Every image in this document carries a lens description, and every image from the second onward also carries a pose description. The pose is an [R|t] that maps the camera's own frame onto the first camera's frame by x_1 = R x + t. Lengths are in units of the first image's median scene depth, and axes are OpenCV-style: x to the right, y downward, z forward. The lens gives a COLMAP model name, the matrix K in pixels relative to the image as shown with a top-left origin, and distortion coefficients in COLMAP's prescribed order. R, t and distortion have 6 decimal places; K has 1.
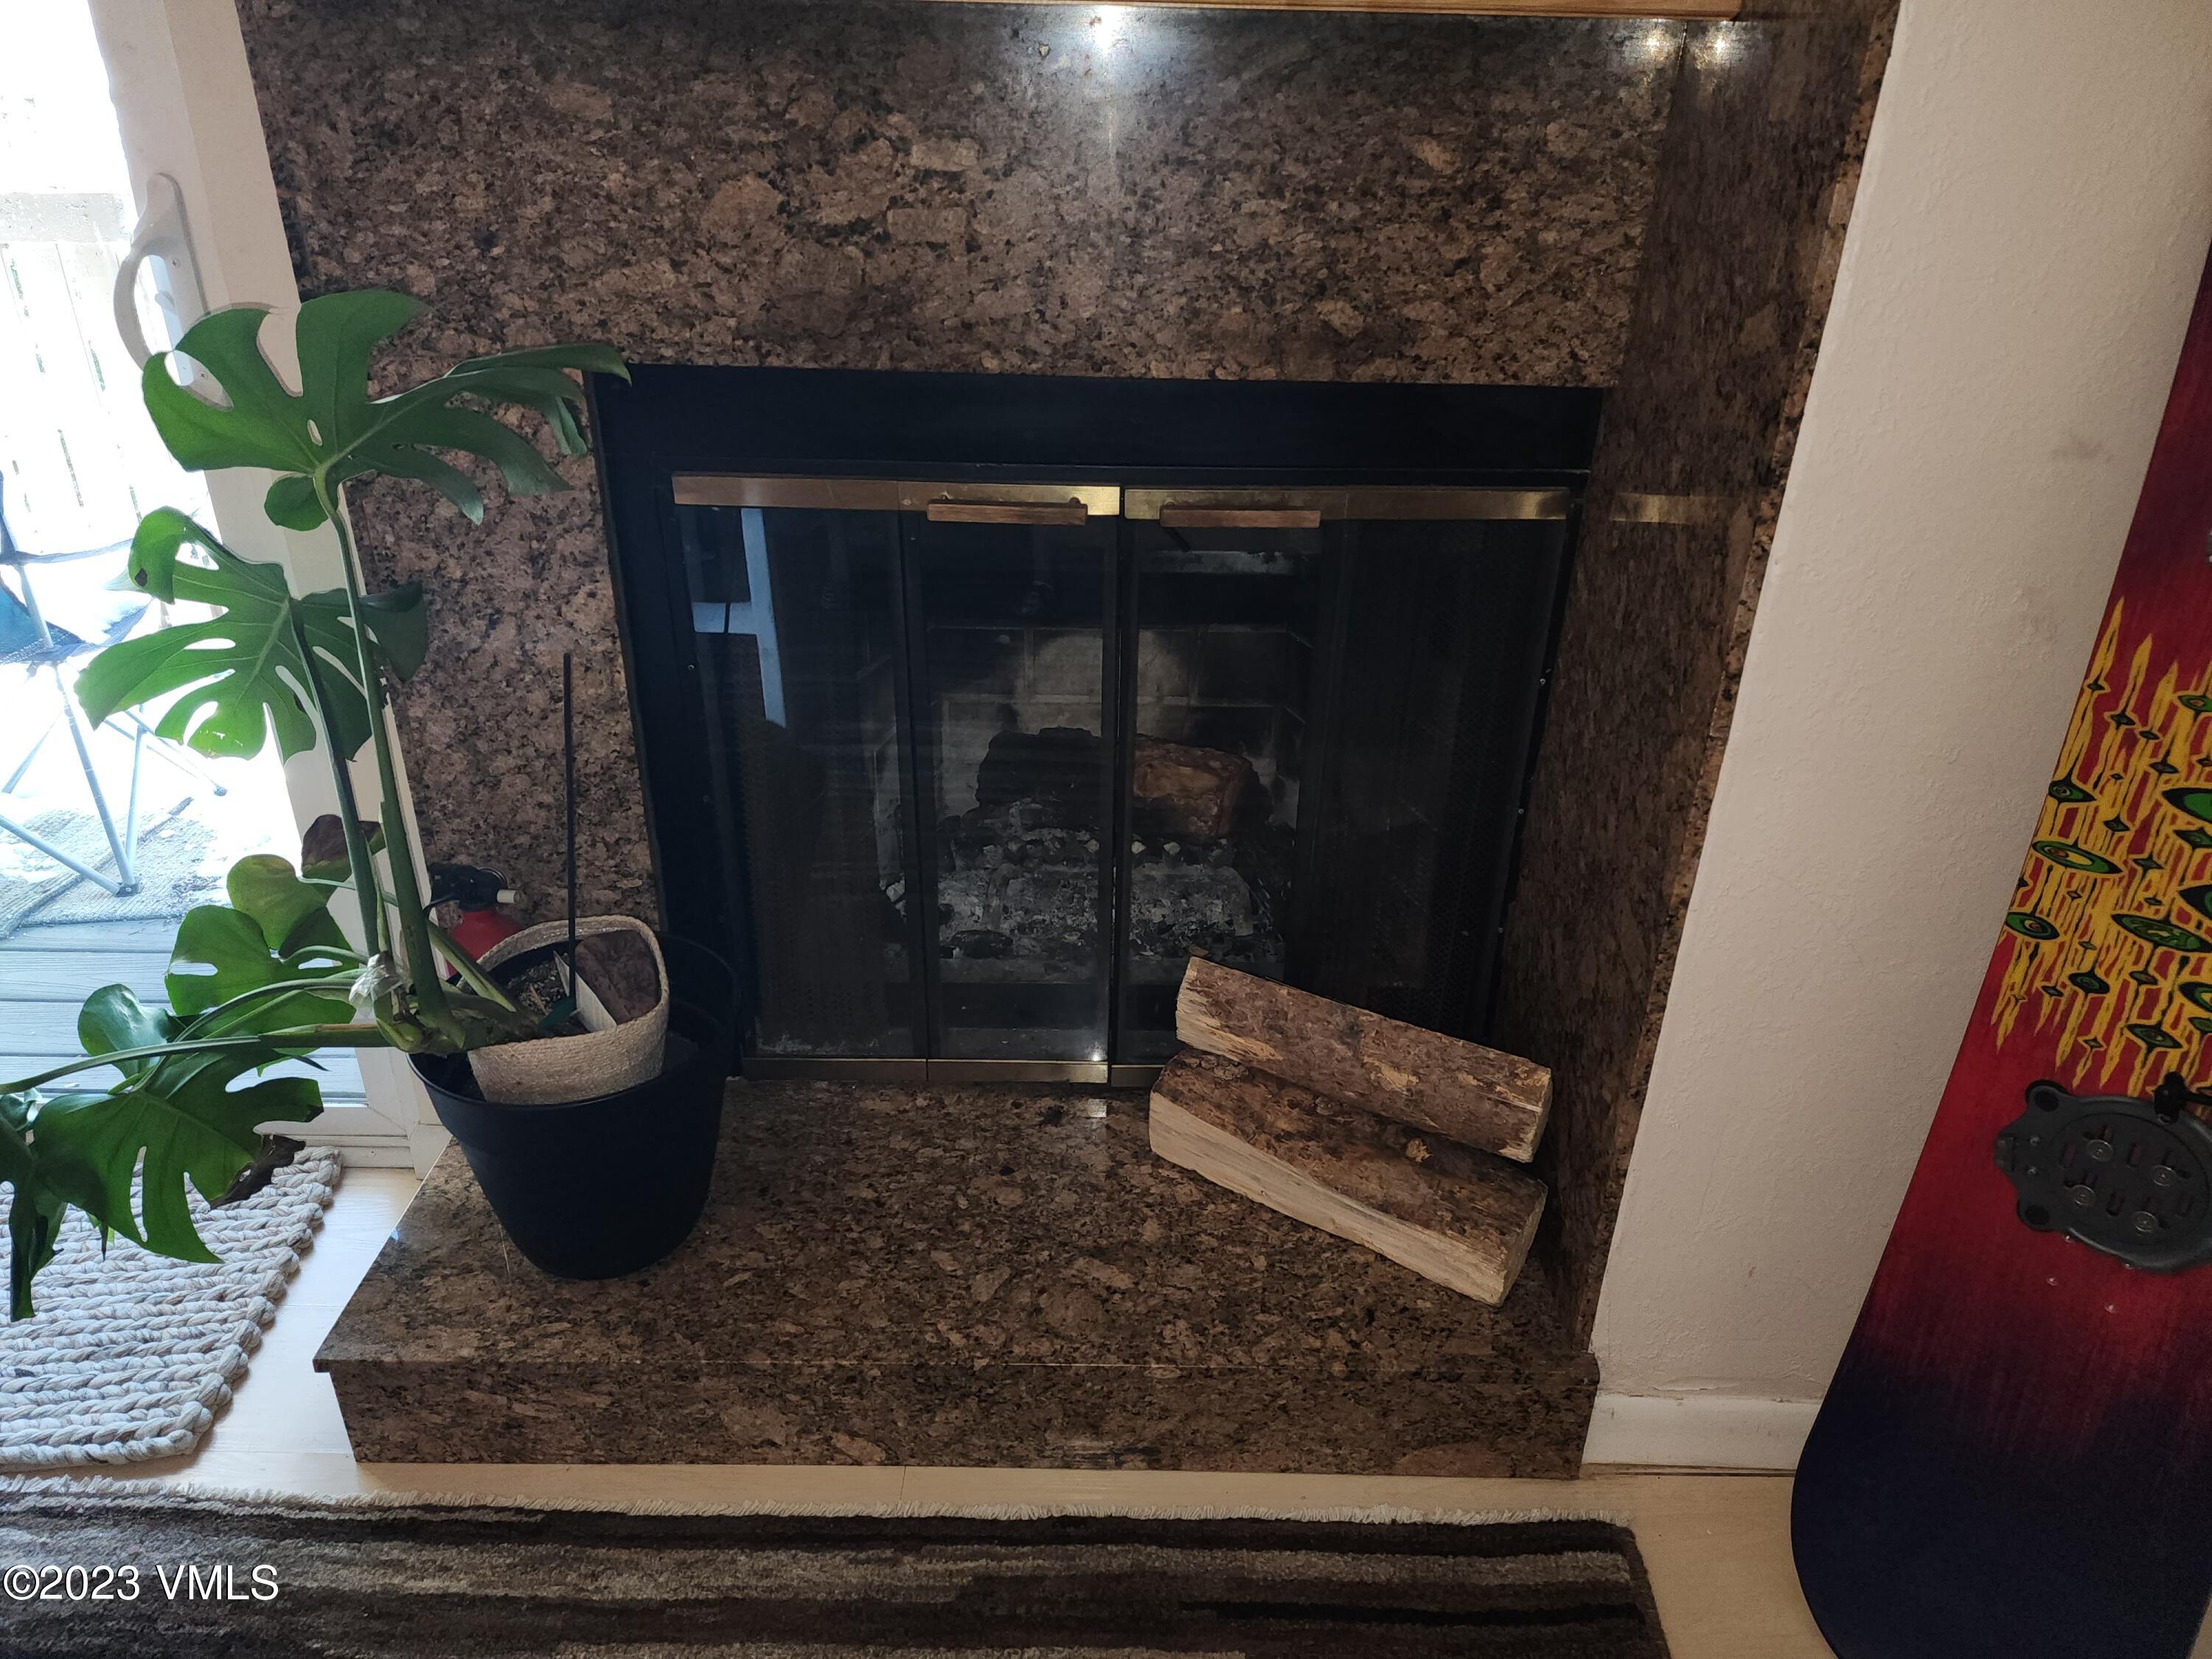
lens RADIAL K [[1495.8, 0, 1104.9], [0, 1495.8, 826.5], [0, 0, 1]] dist [0.046813, 0.001997]
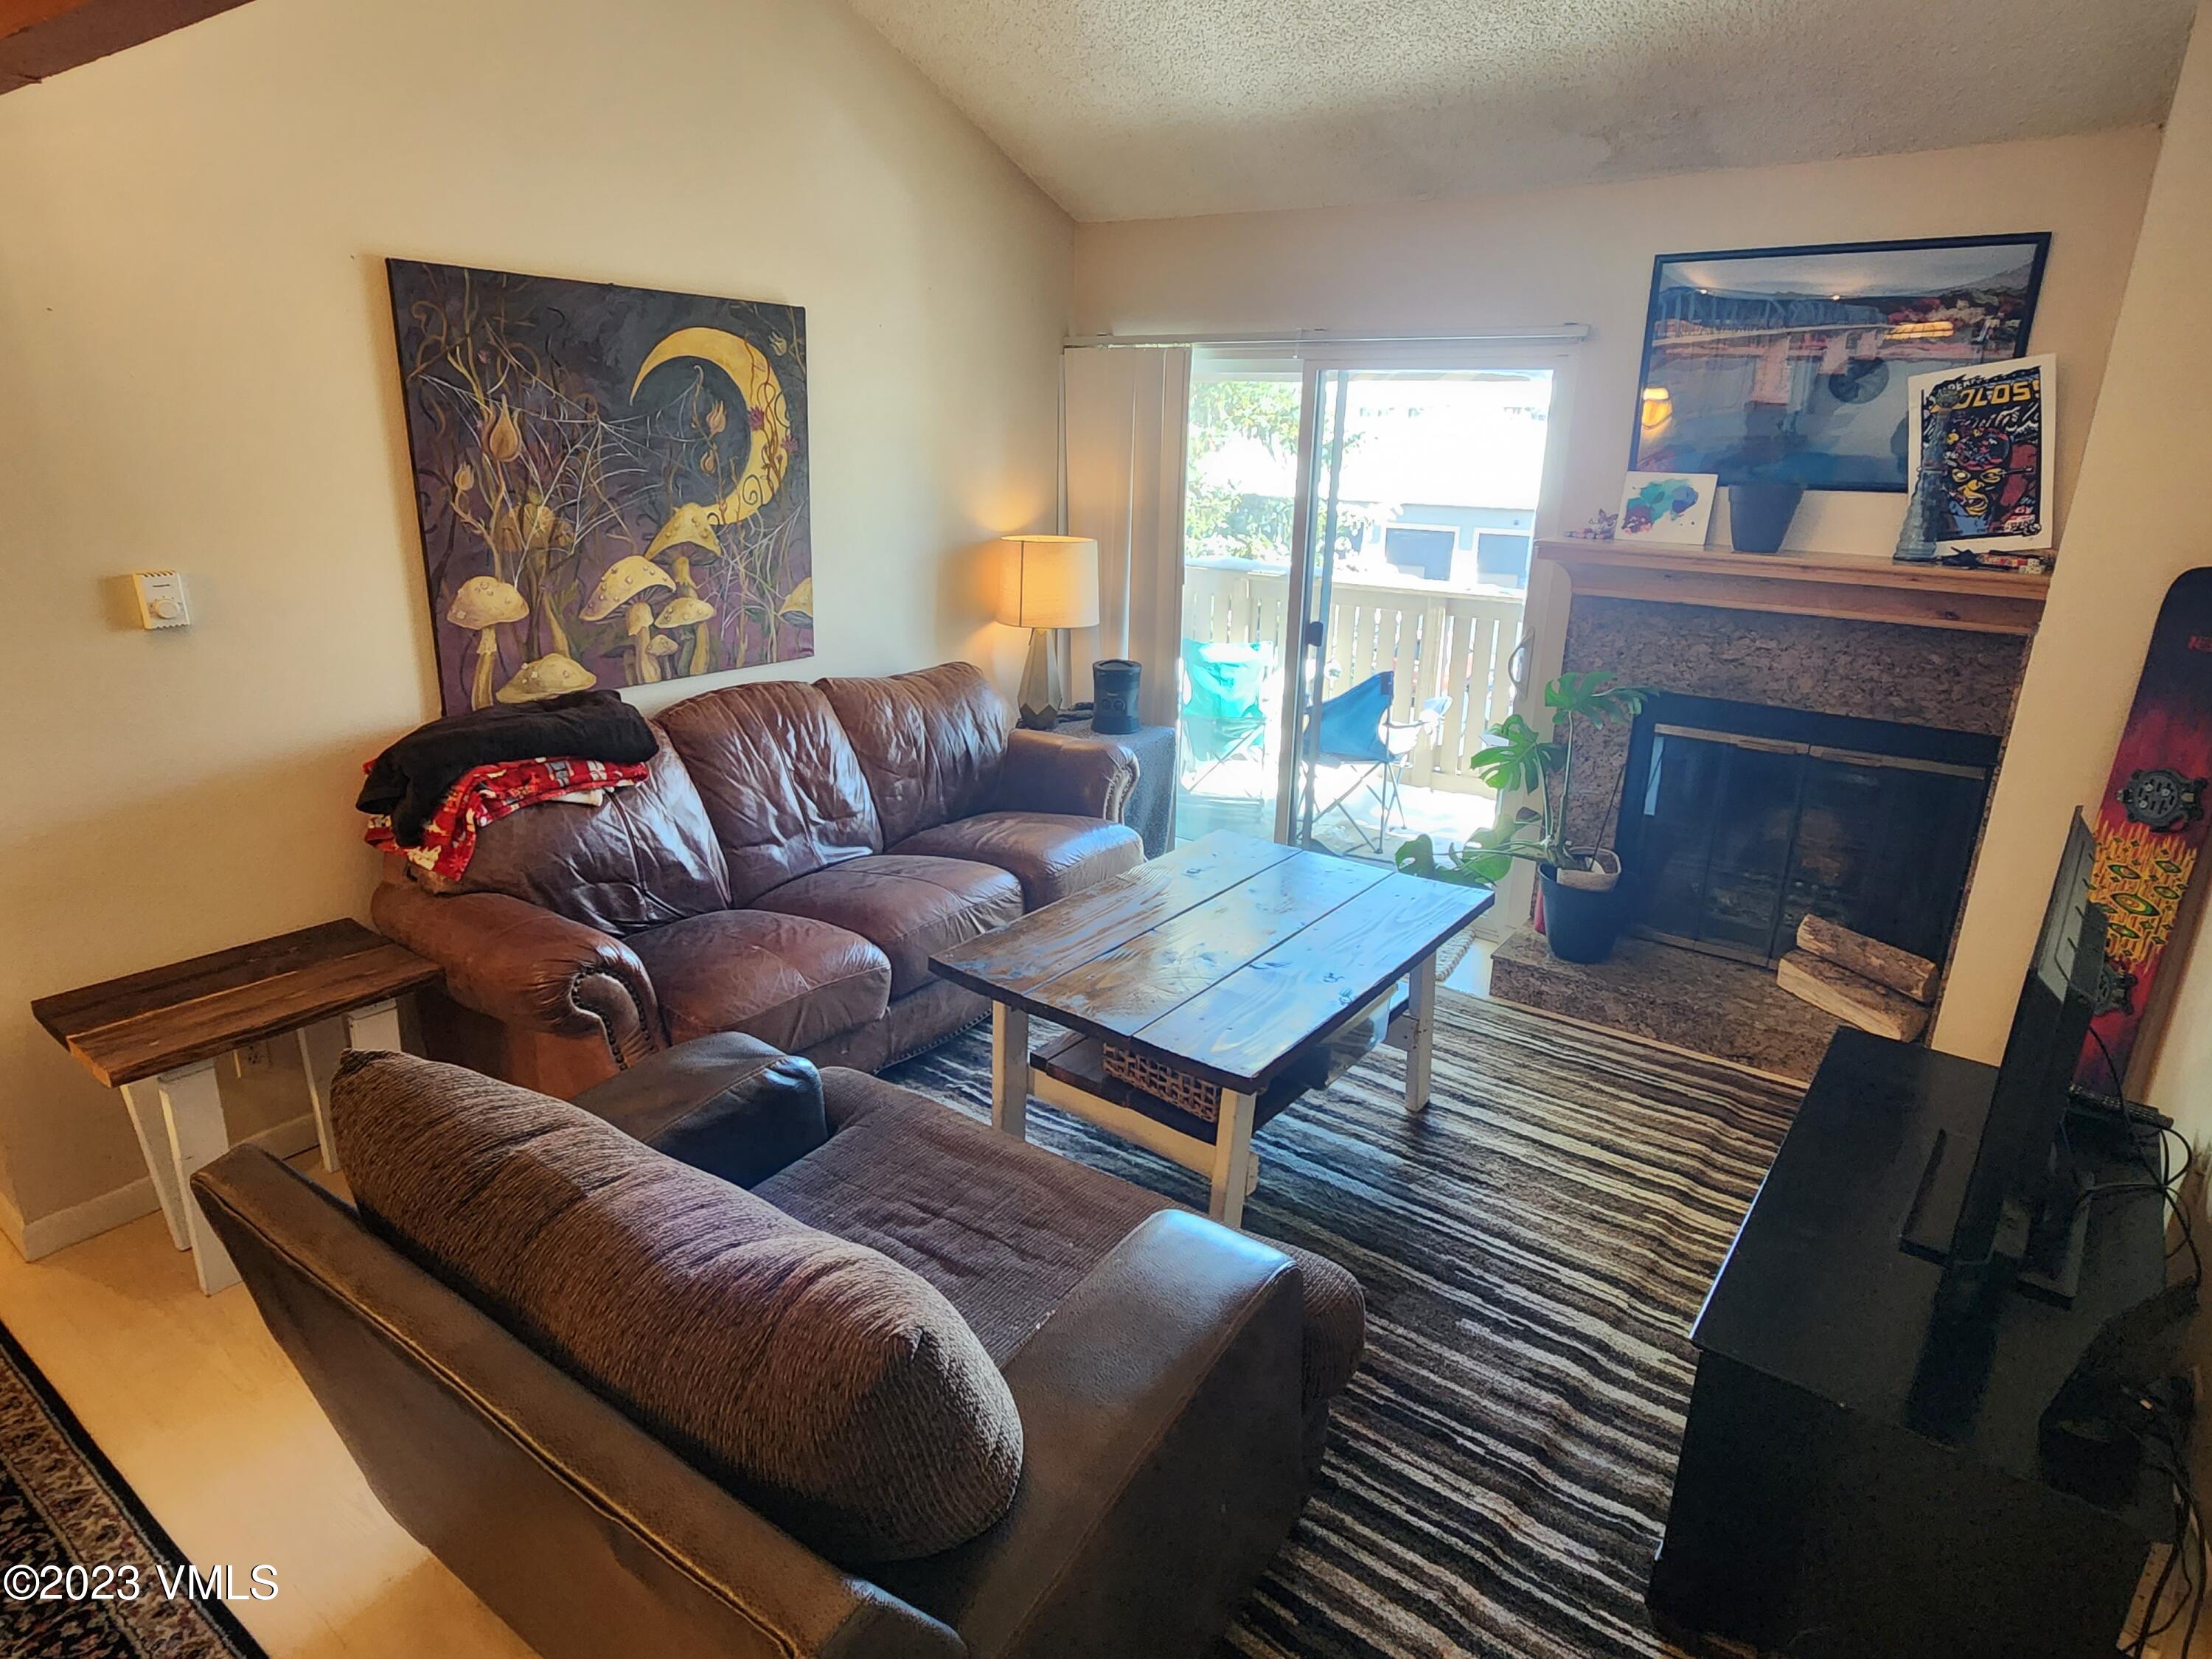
lens RADIAL K [[1271.9, 0, 1112.6], [0, 1271.9, 828.4], [0, 0, 1]] dist [0.016344, -0.000295]
pose [[0.819121, 0.177647, -0.545419, 0.315616], [-0.262432, 0.961550, -0.080942, 0.550223], [0.510068, 0.209437, 0.834246, -1.973711]]
